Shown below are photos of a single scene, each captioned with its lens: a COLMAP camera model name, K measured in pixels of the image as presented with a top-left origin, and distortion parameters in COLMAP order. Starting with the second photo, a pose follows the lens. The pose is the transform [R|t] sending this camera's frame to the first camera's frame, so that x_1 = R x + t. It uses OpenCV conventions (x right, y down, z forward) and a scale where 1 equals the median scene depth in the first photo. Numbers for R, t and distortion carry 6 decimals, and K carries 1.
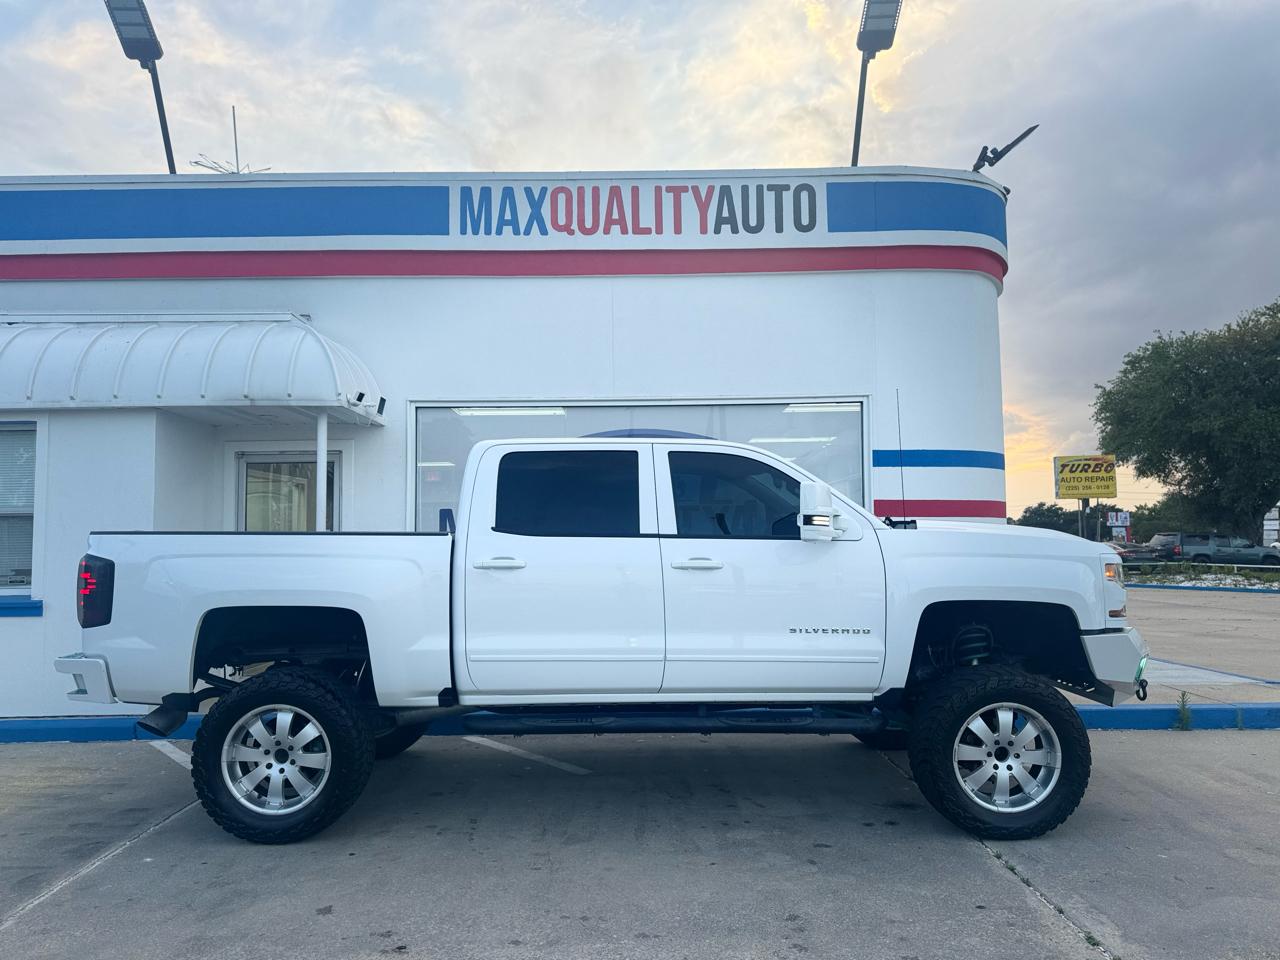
lens RADIAL K [[907.0, 0, 641.8], [0, 907.0, 478.8], [0, 0, 1]] dist [0.038092, -0.045399]
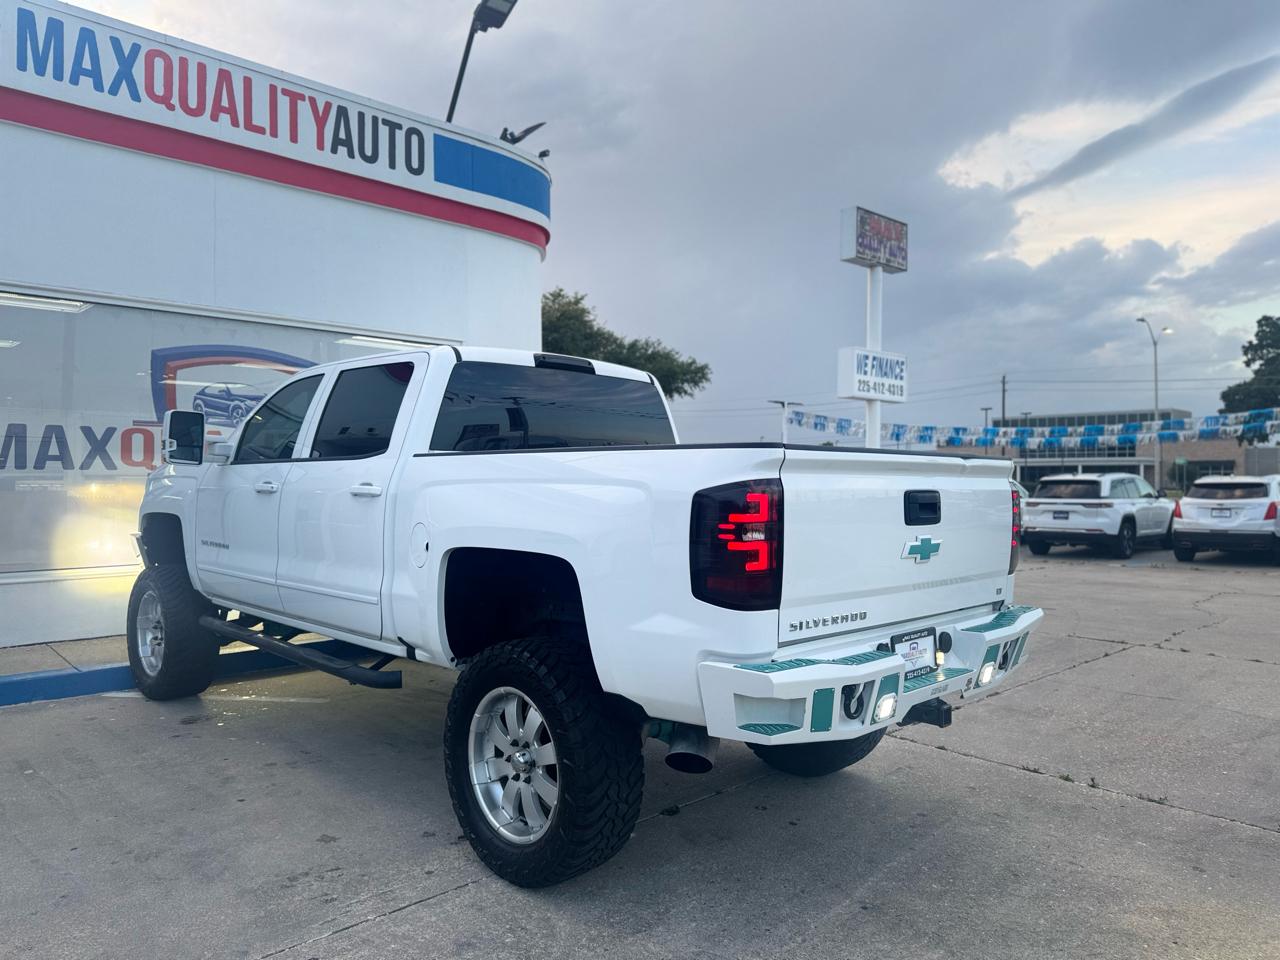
lens RADIAL K [[907.0, 0, 648.2], [0, 907.0, 479.7], [0, 0, 1]] dist [0.038092, -0.045399]
pose [[0.718062, 0.013166, 0.695854, -0.349147], [-0.060480, 0.997219, 0.043542, 0.014057], [-0.693346, -0.073351, 0.716862, 0.044552]]
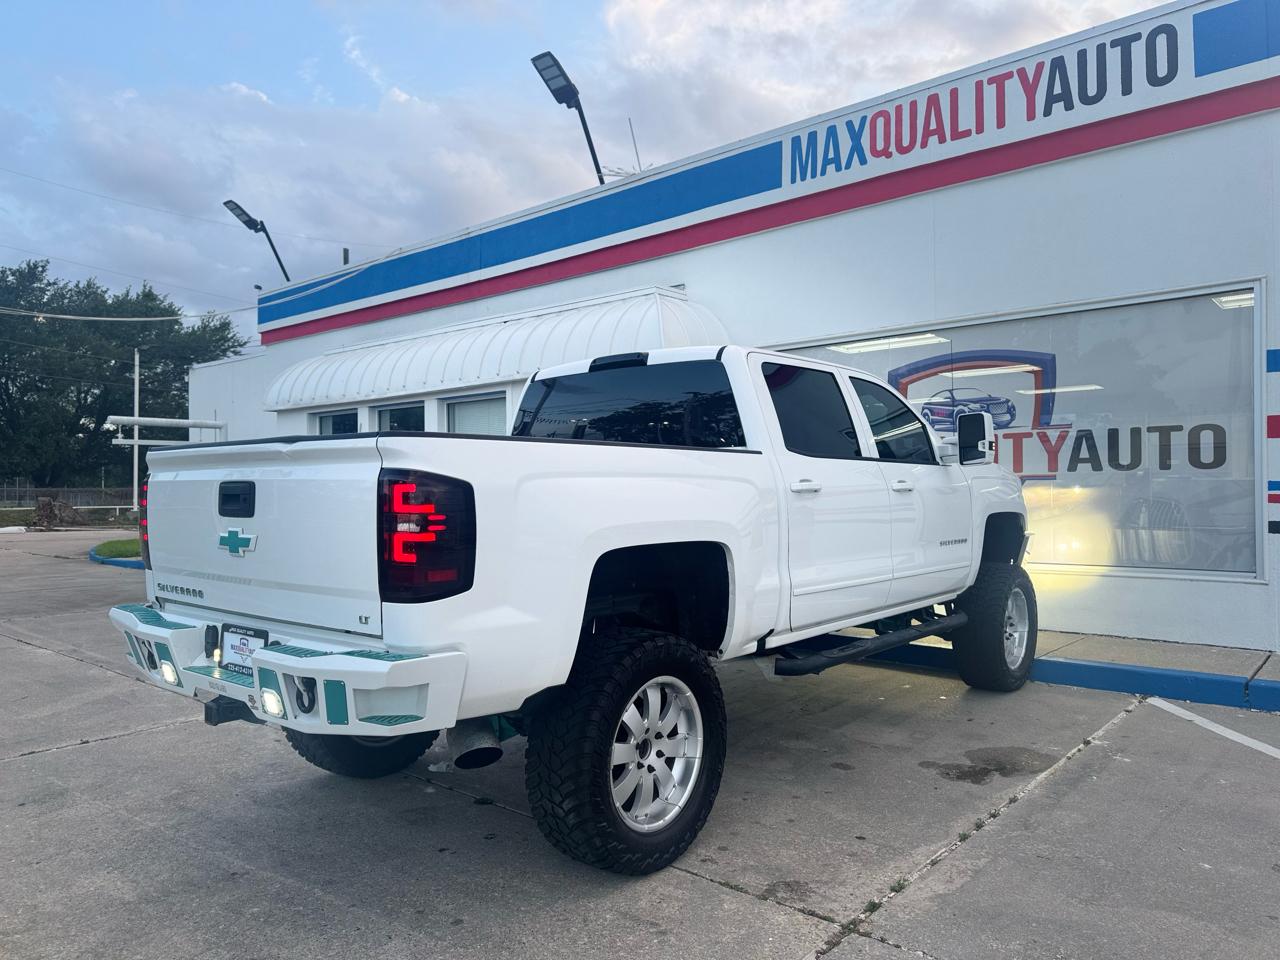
lens RADIAL K [[907.0, 0, 635.0], [0, 907.0, 480.0], [0, 0, 1]] dist [0.038092, -0.045399]
pose [[0.744756, -0.002619, -0.667332, 0.370555], [0.045348, 0.997879, 0.046693, 0.017496], [0.665795, -0.065037, 0.743295, 0.069439]]
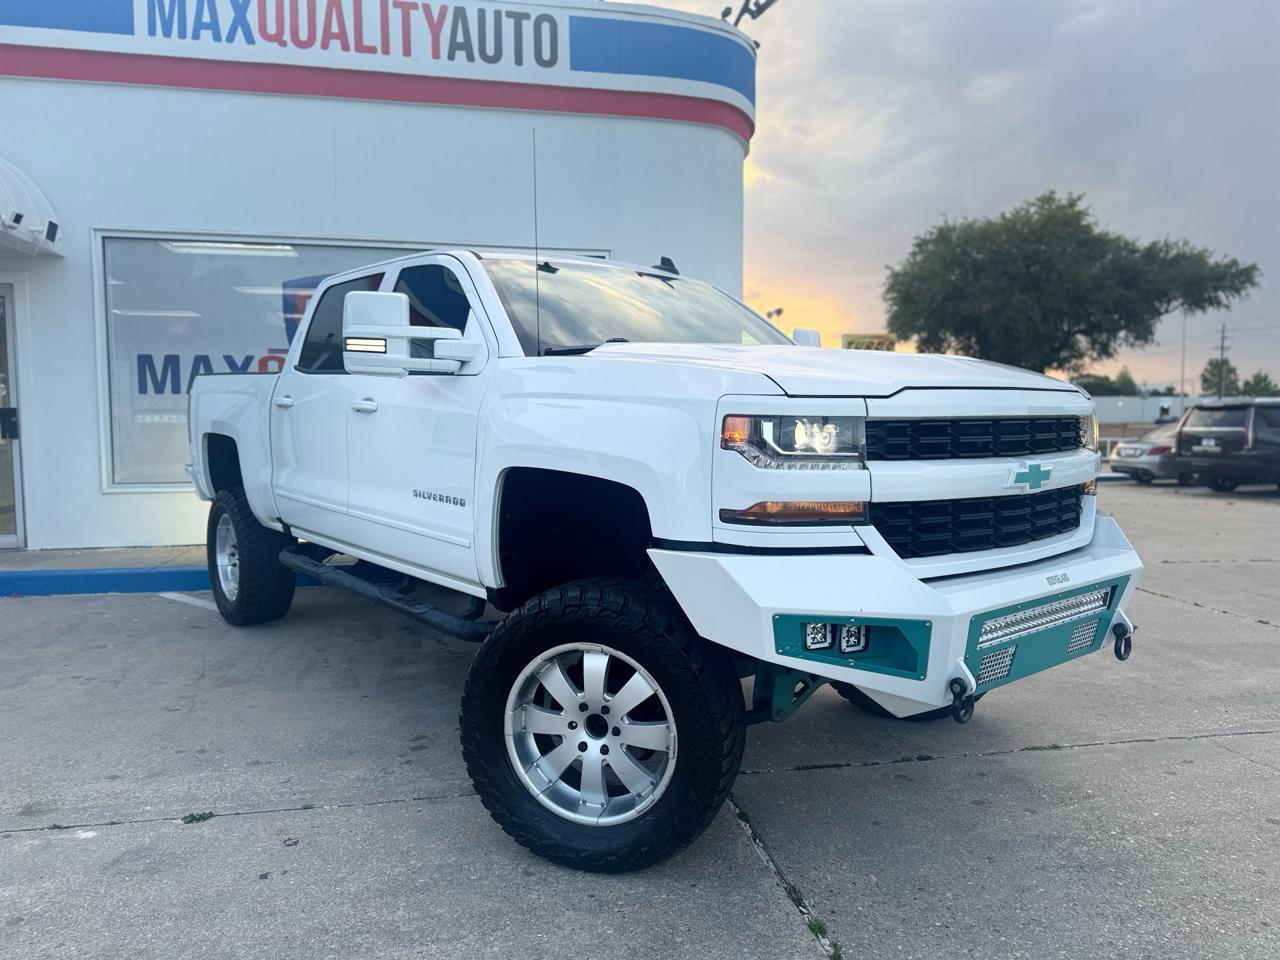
lens RADIAL K [[907.0, 0, 647.0], [0, 907.0, 486.2], [0, 0, 1]] dist [0.038092, -0.045399]
pose [[0.980175, -0.002952, 0.198110, 0.093297], [-0.026376, 0.989045, 0.145237, 0.018391], [-0.196368, -0.147583, 0.969360, -0.003556]]
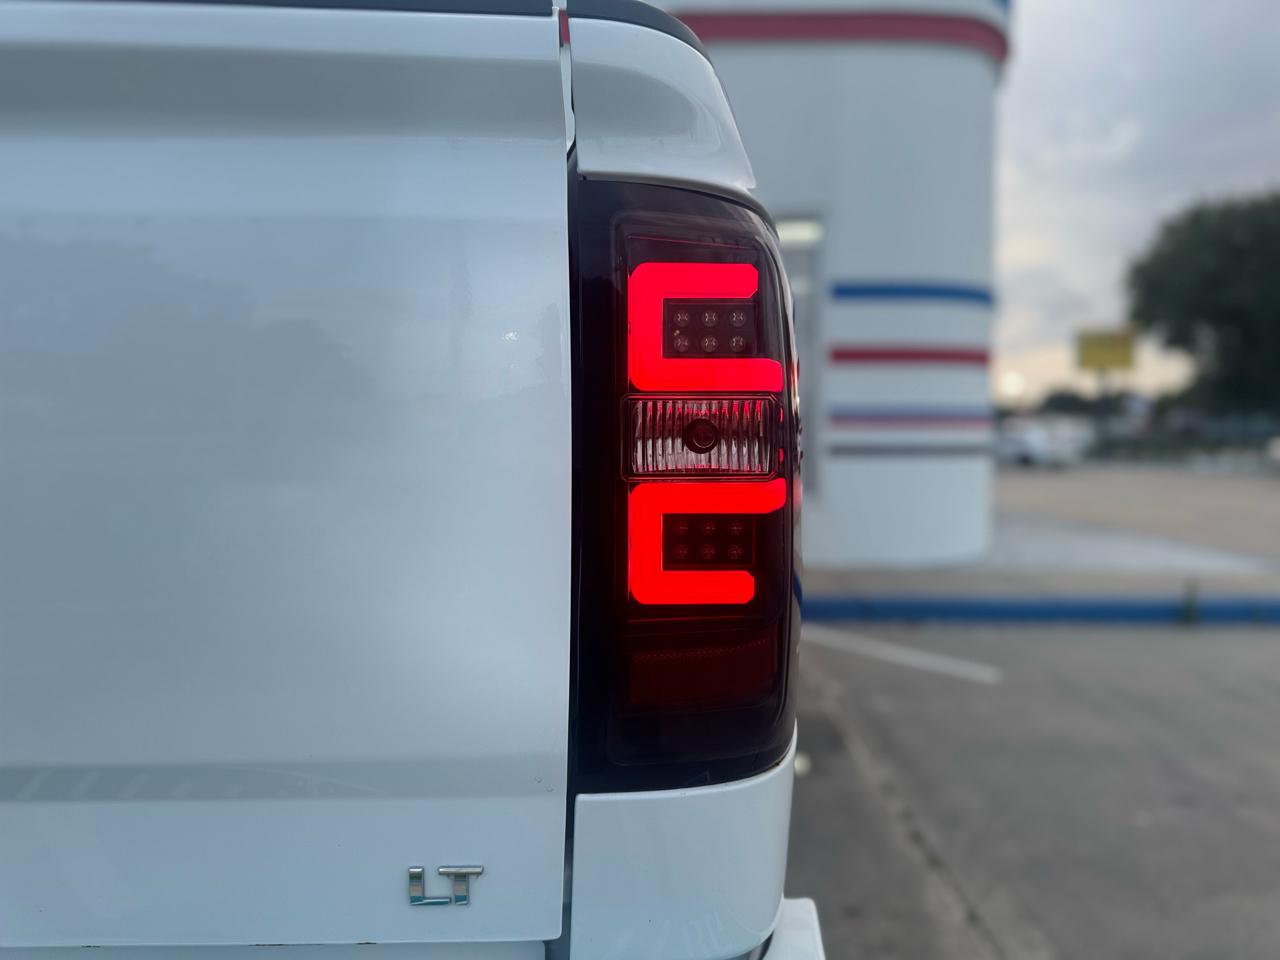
lens RADIAL K [[907.0, 0, 641.8], [0, 907.0, 484.7], [0, 0, 1]] dist [0.038092, -0.045399]
pose [[0.999802, 0.013332, -0.014785, 0.101516], [-0.011153, 0.990265, 0.138751, 0.037025], [0.016491, -0.138558, 0.990217, 0.176350]]
